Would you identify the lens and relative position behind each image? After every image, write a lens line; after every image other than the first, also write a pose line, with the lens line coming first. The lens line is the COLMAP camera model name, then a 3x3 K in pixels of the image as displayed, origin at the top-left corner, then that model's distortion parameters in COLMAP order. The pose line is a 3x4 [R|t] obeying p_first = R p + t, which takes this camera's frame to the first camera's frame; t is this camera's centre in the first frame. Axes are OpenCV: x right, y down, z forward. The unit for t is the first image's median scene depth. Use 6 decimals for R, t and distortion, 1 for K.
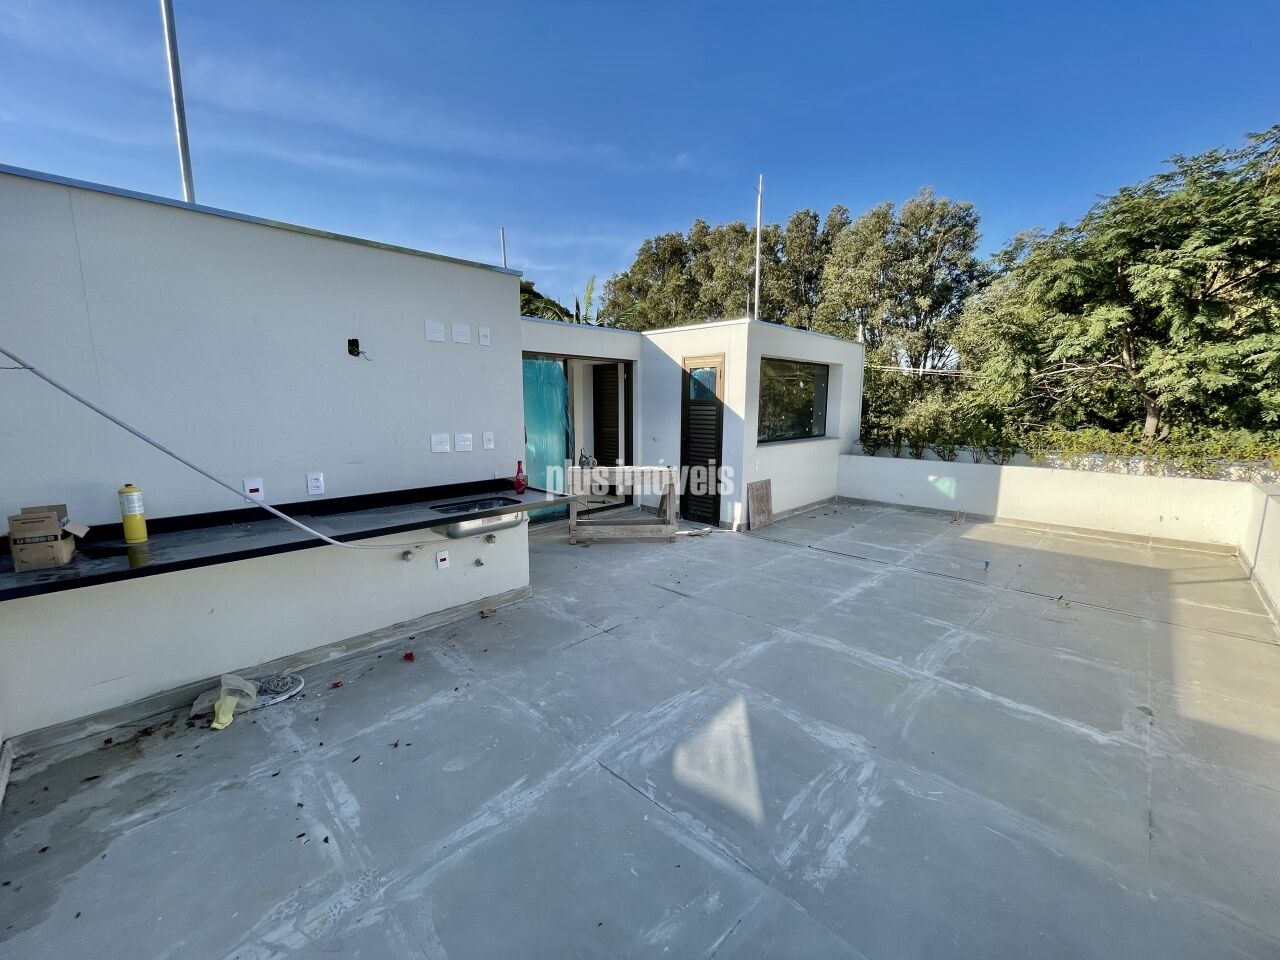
lens RADIAL K [[519.7, 0, 640.1], [0, 519.7, 481.5], [0, 0, 1]] dist [-0.002763, 0.000678]
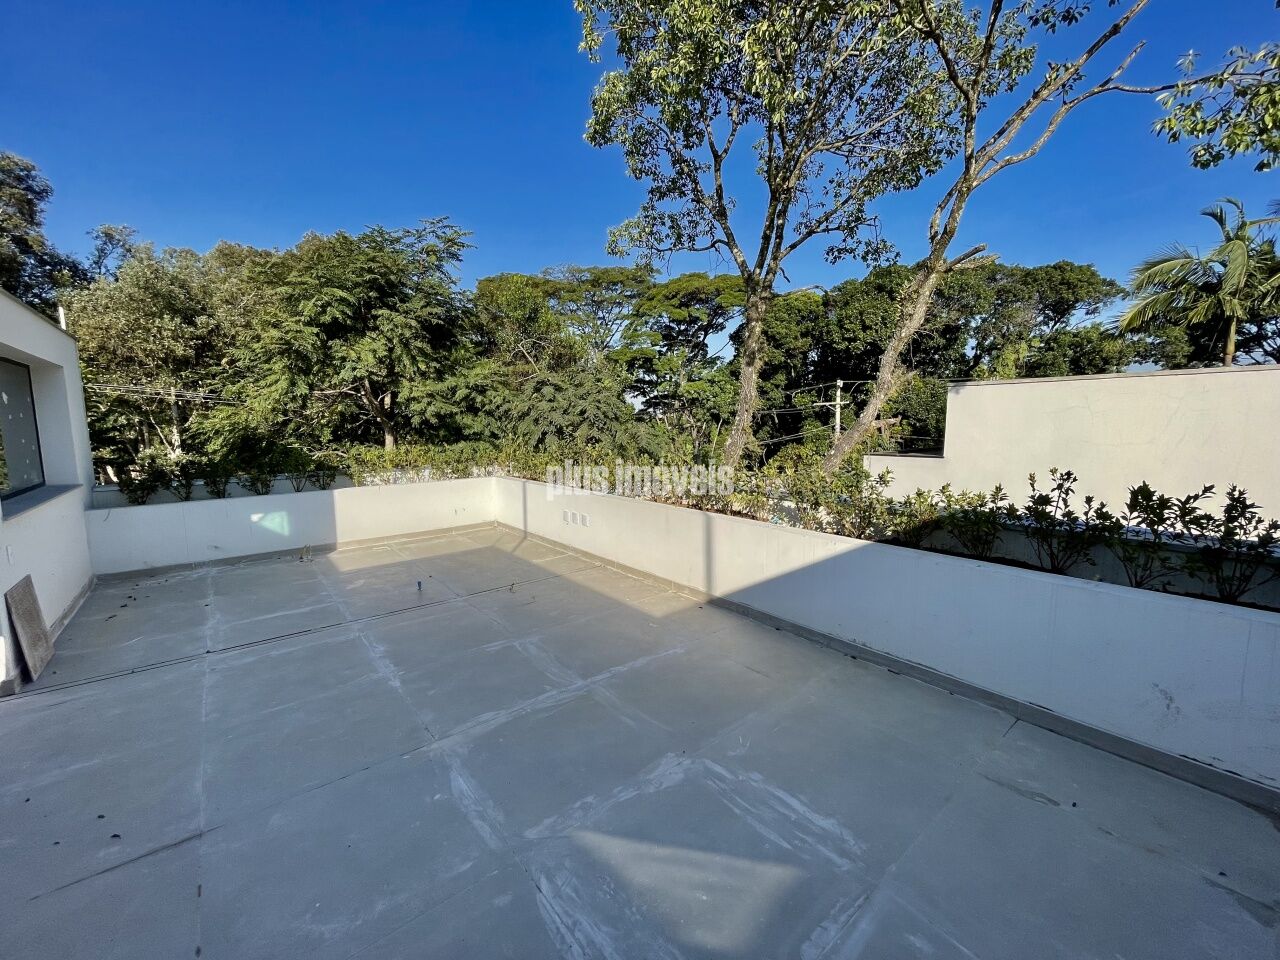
lens RADIAL K [[519.7, 0, 644.3], [0, 519.7, 477.5], [0, 0, 1]] dist [-0.002763, 0.000678]
pose [[0.104584, -0.111427, 0.988254, -0.301834], [0.159901, 0.982659, 0.093874, -0.080705], [-0.981577, 0.148205, 0.120588, 0.496936]]
